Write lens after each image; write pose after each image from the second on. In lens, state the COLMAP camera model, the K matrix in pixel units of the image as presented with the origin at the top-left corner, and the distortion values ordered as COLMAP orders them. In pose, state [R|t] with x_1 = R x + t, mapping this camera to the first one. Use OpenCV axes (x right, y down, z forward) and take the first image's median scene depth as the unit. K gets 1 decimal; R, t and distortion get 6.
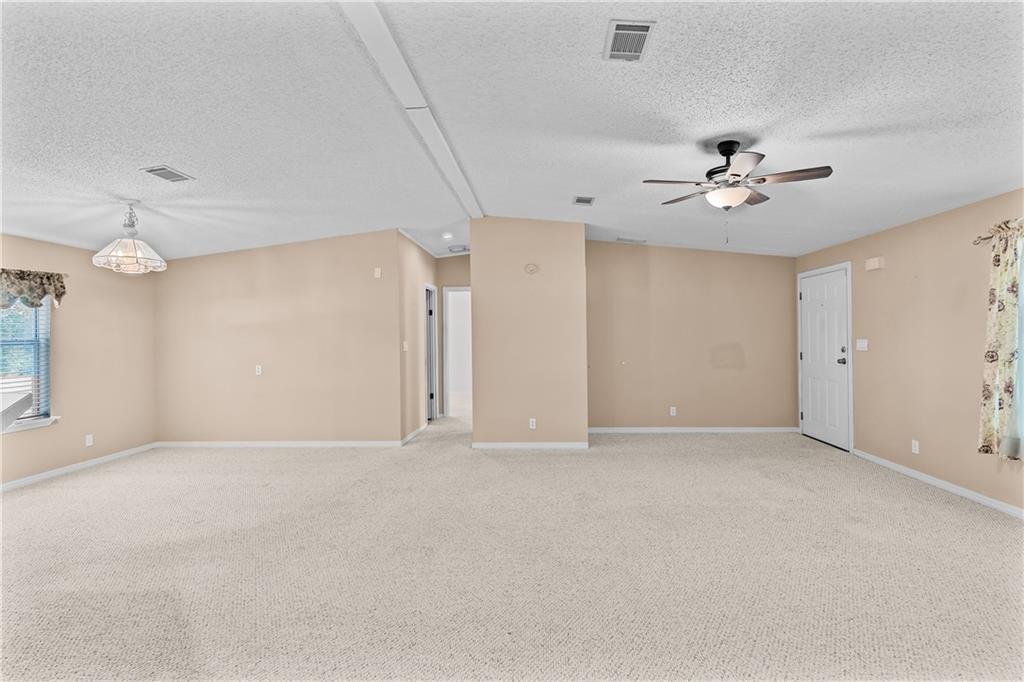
lens RADIAL K [[469.3, 0, 521.4], [0, 469.3, 338.0], [0, 0, 1]] dist [0.007218, -0.001819]
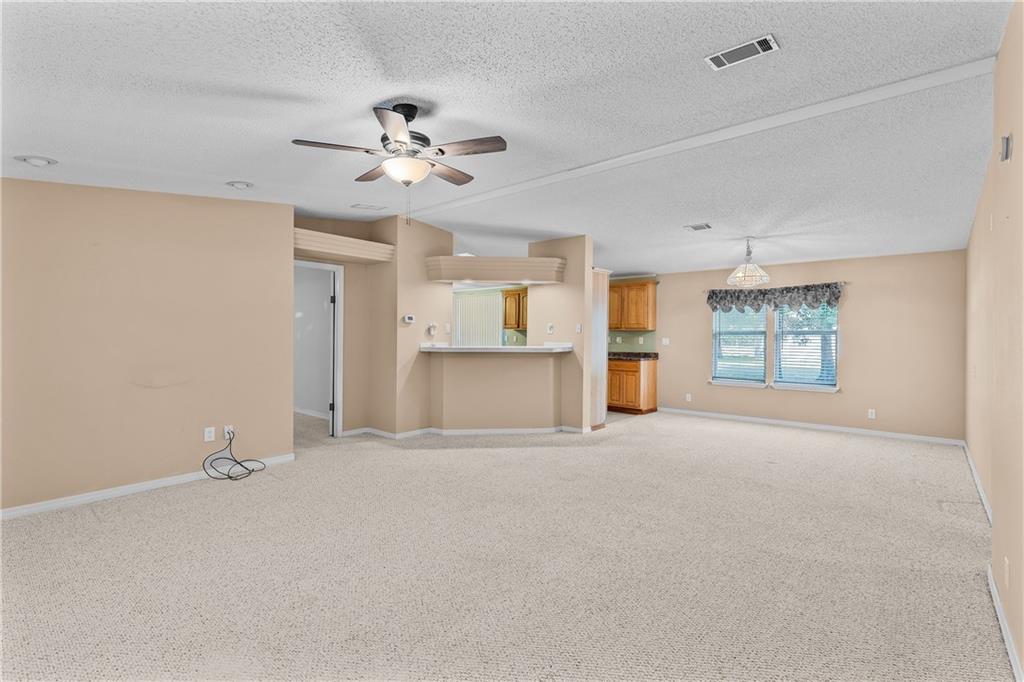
lens RADIAL K [[469.3, 0, 525.7], [0, 469.3, 334.1], [0, 0, 1]] dist [0.007218, -0.001819]
pose [[-0.597849, 0.014966, -0.801469, 0.643927], [0.003029, 0.999861, 0.016411, -0.012276], [0.801603, 0.007384, -0.597811, 1.093837]]
